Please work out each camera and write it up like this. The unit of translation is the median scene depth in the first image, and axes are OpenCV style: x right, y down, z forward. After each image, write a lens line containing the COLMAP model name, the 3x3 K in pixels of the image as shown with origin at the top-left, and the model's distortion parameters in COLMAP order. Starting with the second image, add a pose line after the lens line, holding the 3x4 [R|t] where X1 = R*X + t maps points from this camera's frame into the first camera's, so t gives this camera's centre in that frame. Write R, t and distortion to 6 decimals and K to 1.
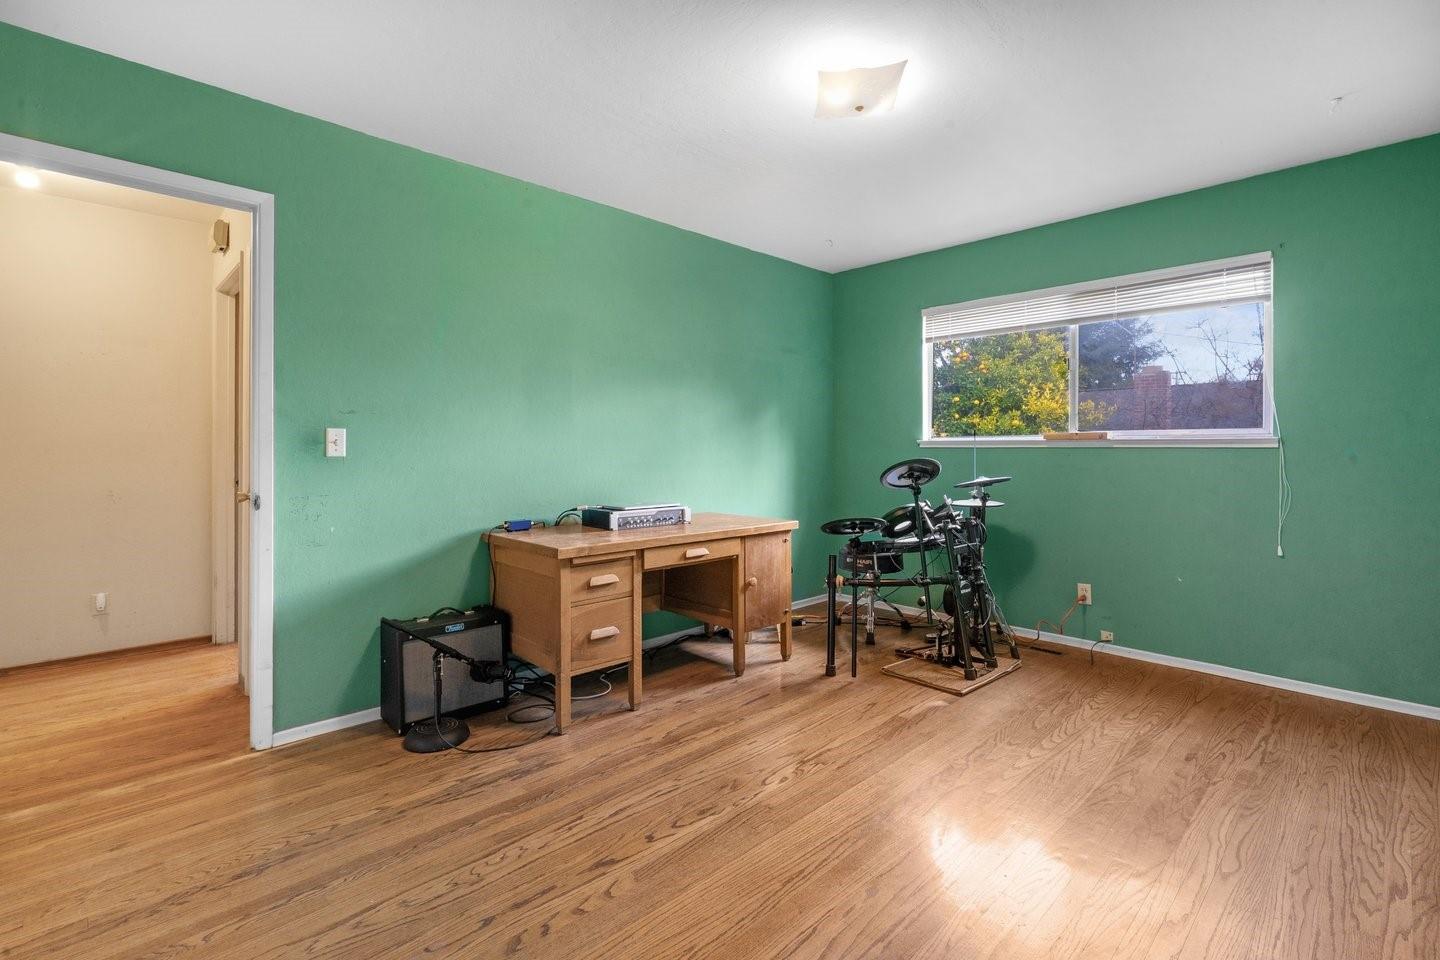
lens RADIAL K [[659.5, 0, 719.6], [0, 659.5, 448.9], [0, 0, 1]] dist [-0.003689, 0.001120]
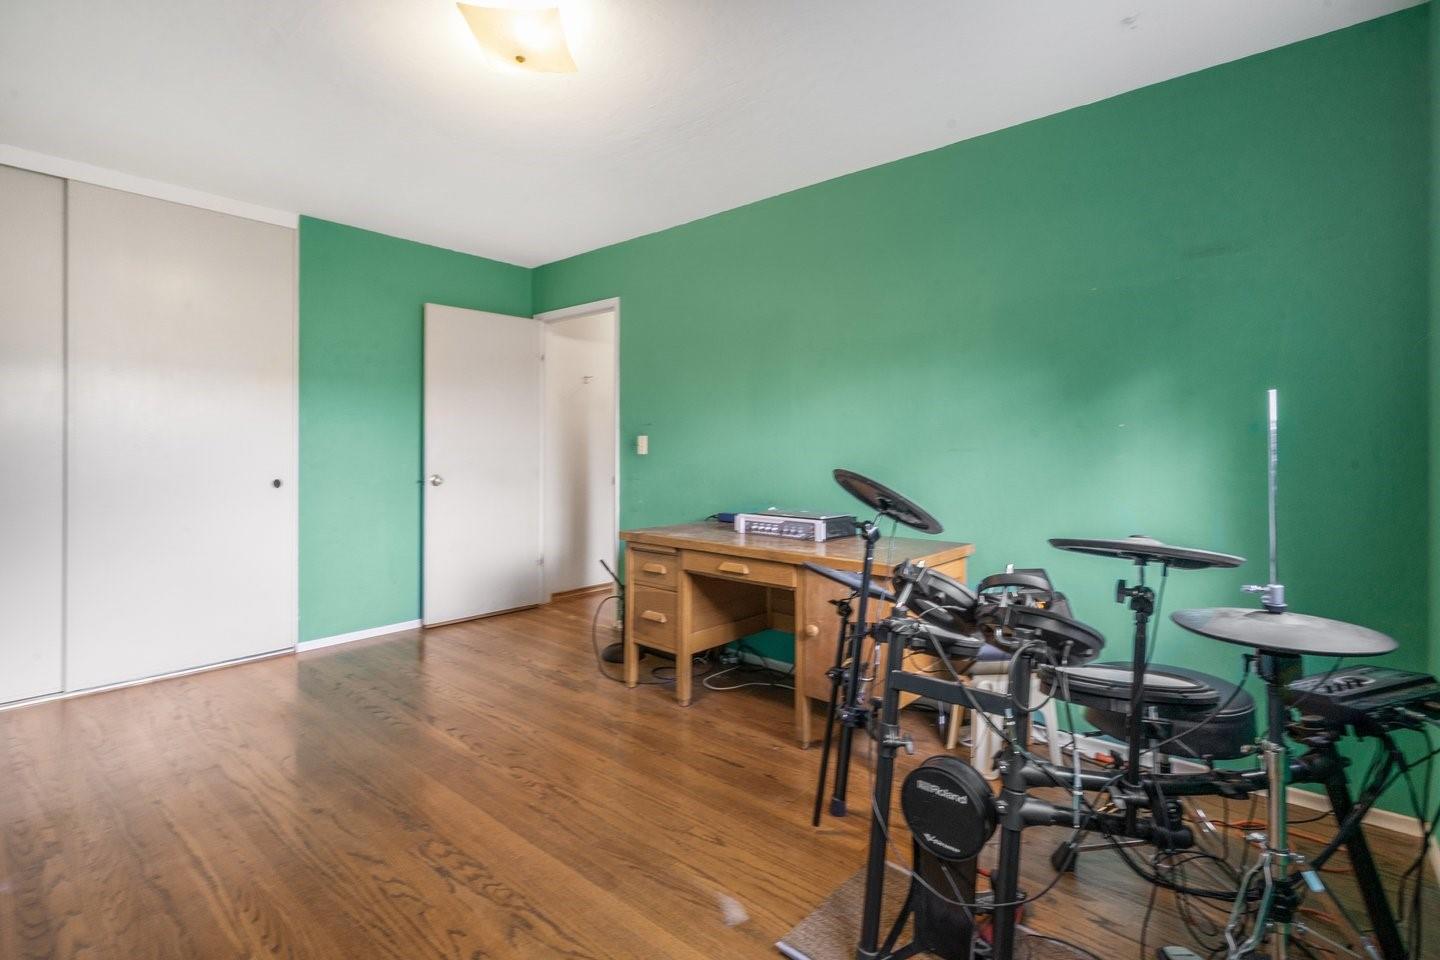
lens RADIAL K [[659.5, 0, 707.9], [0, 659.5, 452.5], [0, 0, 1]] dist [-0.003689, 0.001120]
pose [[0.099684, 0.008015, -0.994987, 0.917654], [-0.000374, 0.999968, 0.008018, -0.005072], [0.995019, -0.000427, 0.099683, 0.964258]]
